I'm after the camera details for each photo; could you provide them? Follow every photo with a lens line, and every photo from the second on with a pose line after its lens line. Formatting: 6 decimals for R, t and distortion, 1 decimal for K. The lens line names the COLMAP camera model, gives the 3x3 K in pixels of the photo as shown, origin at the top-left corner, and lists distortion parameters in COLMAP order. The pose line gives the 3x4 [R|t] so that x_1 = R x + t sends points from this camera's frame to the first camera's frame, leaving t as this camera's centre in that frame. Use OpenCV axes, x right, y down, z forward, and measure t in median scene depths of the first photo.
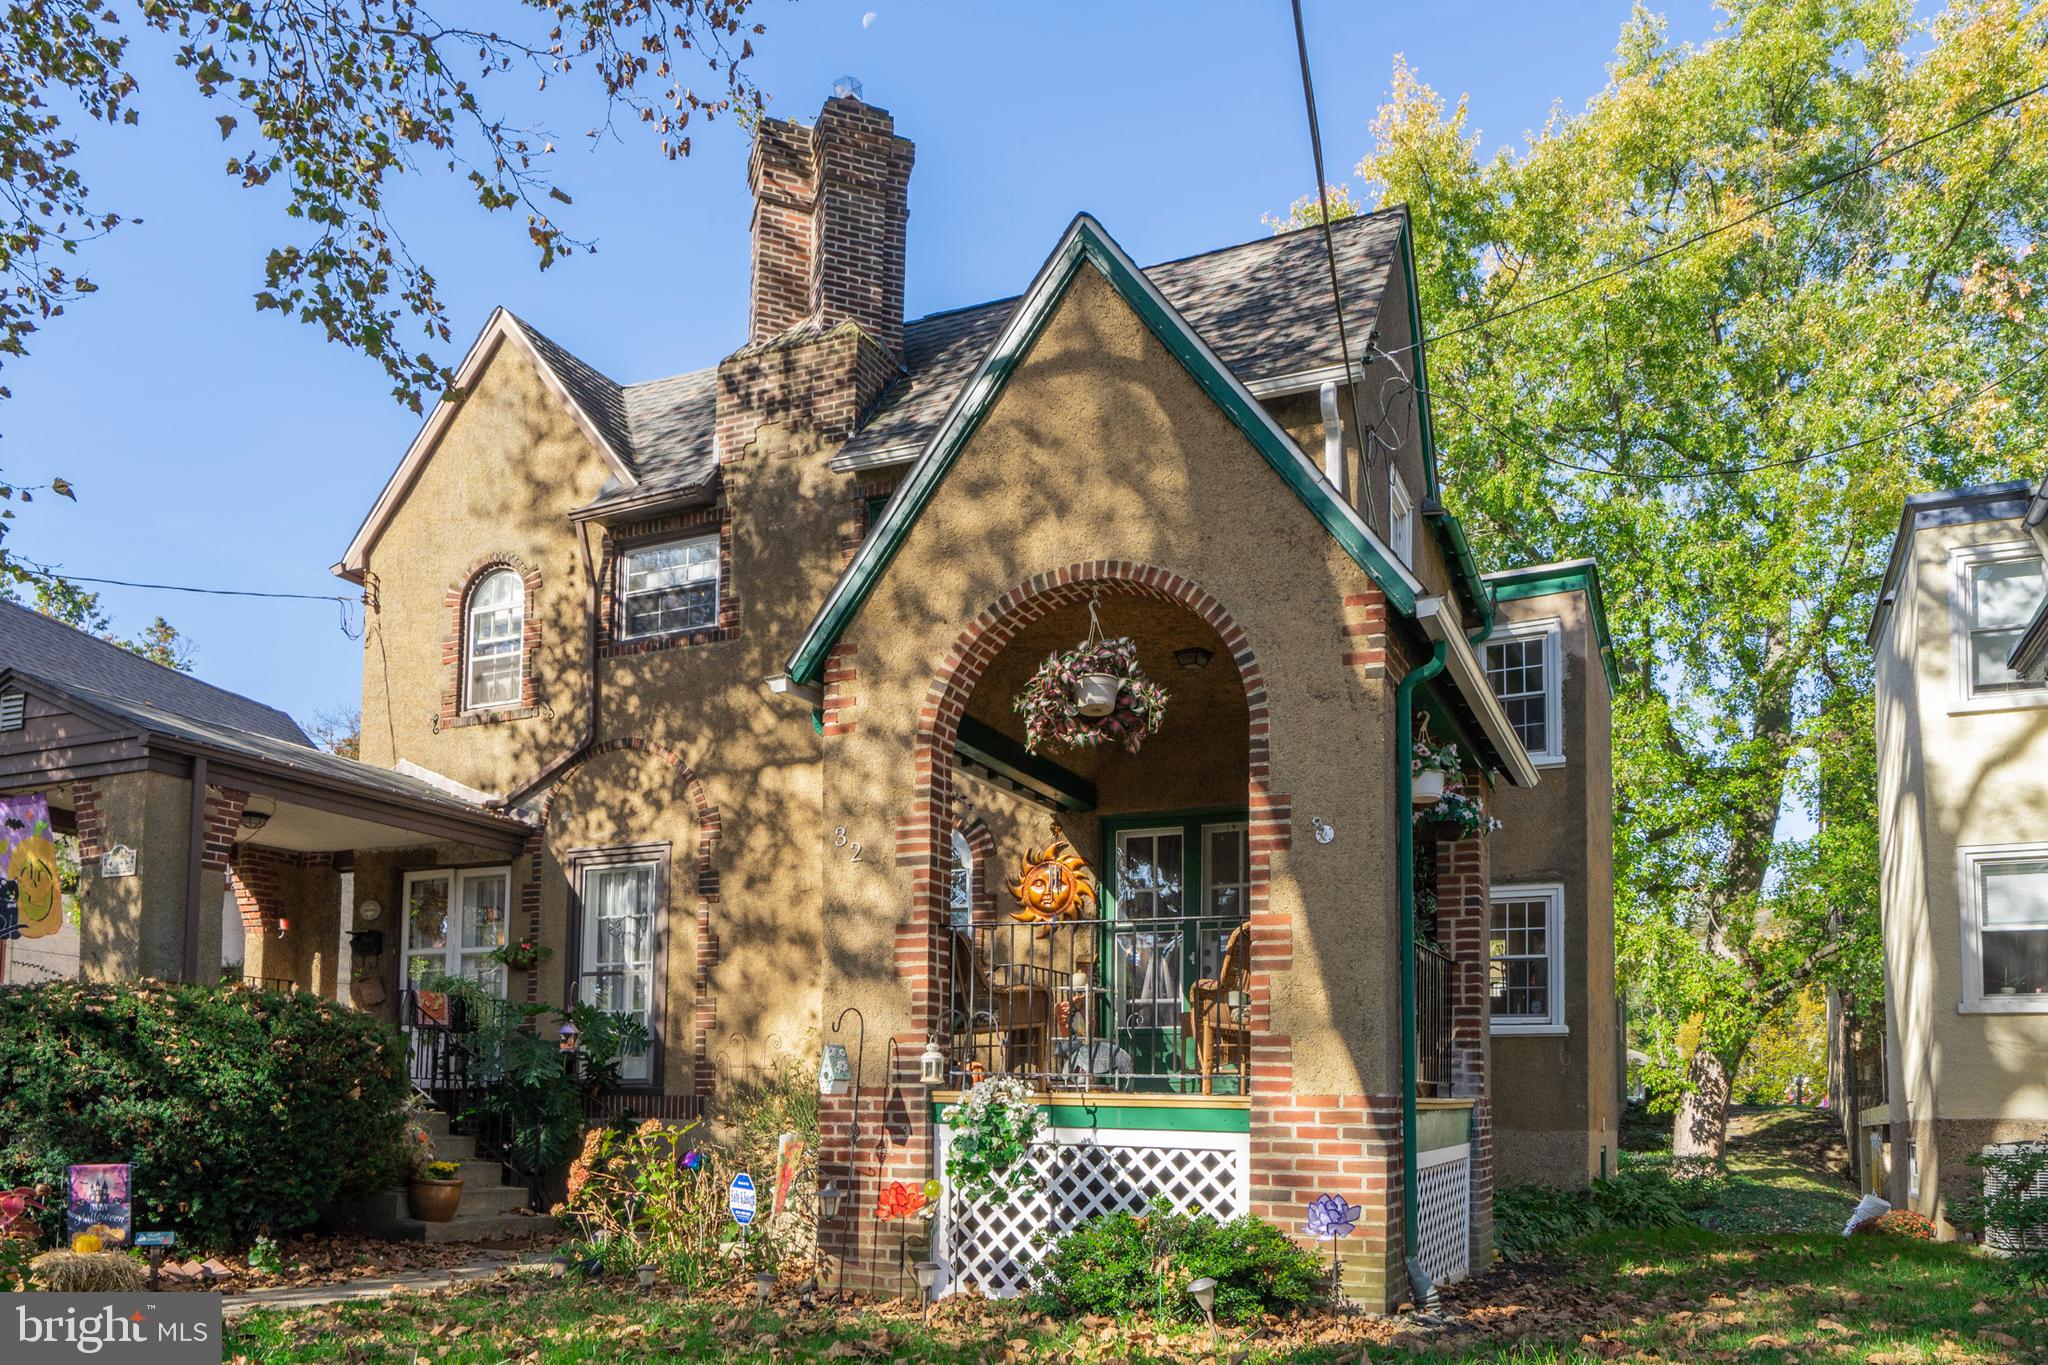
lens RADIAL K [[1445.6, 0, 1024.0], [0, 1445.6, 682.5], [0, 0, 1]] dist [0.040023, -0.000358]
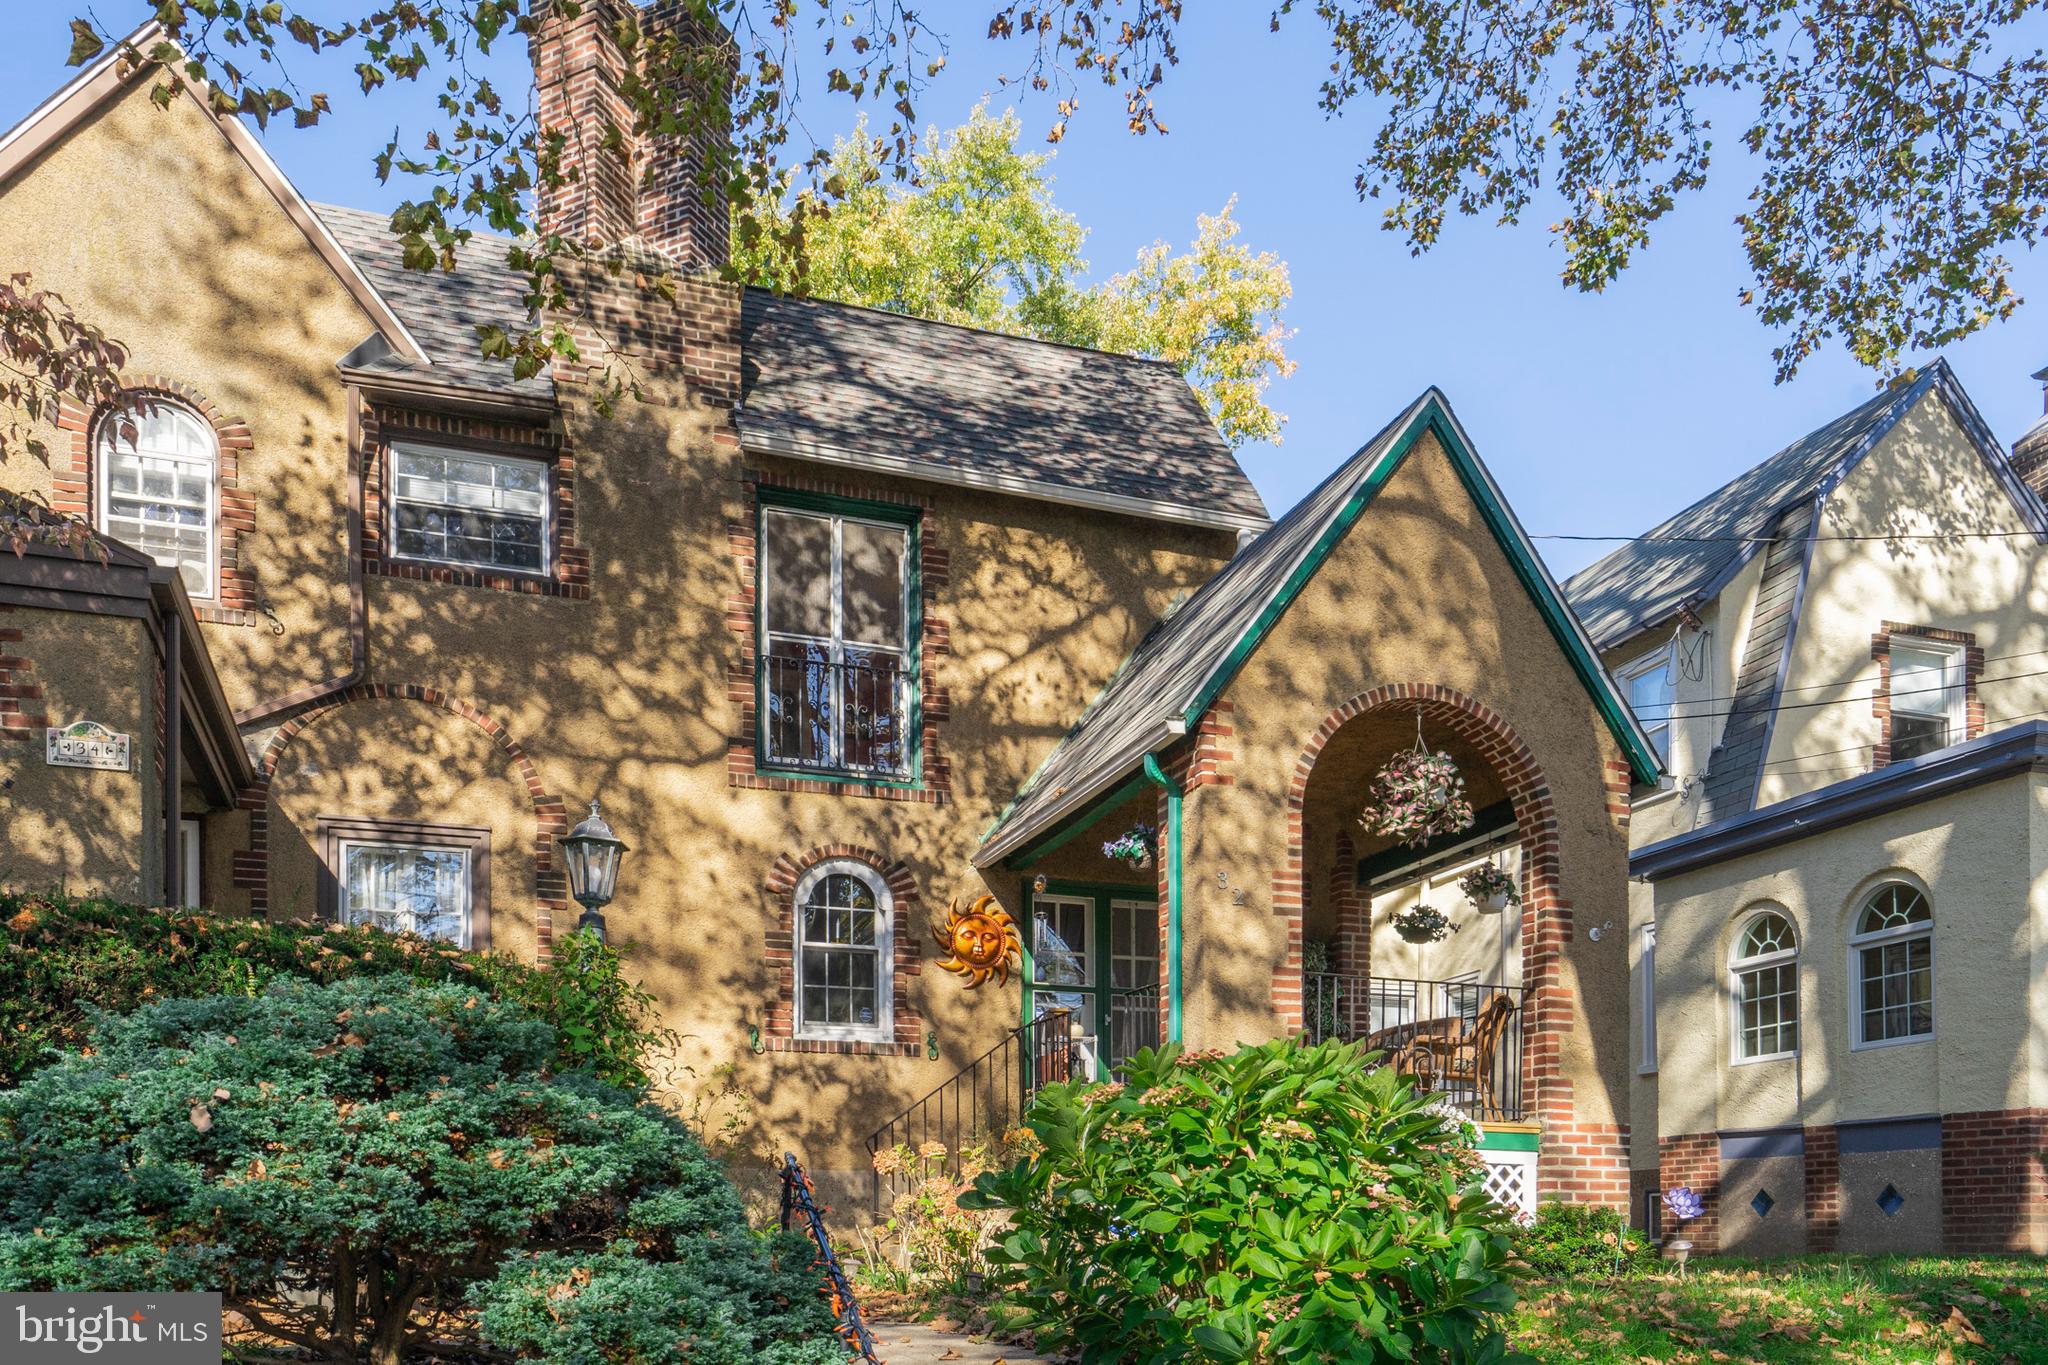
lens RADIAL K [[1627.1, 0, 1023.7], [0, 1627.1, 813.8], [0, 0, 1]] dist [0.001151, 0.096563]
pose [[0.724401, 0.163616, 0.669681, -0.620785], [-0.188145, 0.981471, -0.036274, 0.077099], [-0.663208, -0.099721, 0.741762, 0.124514]]
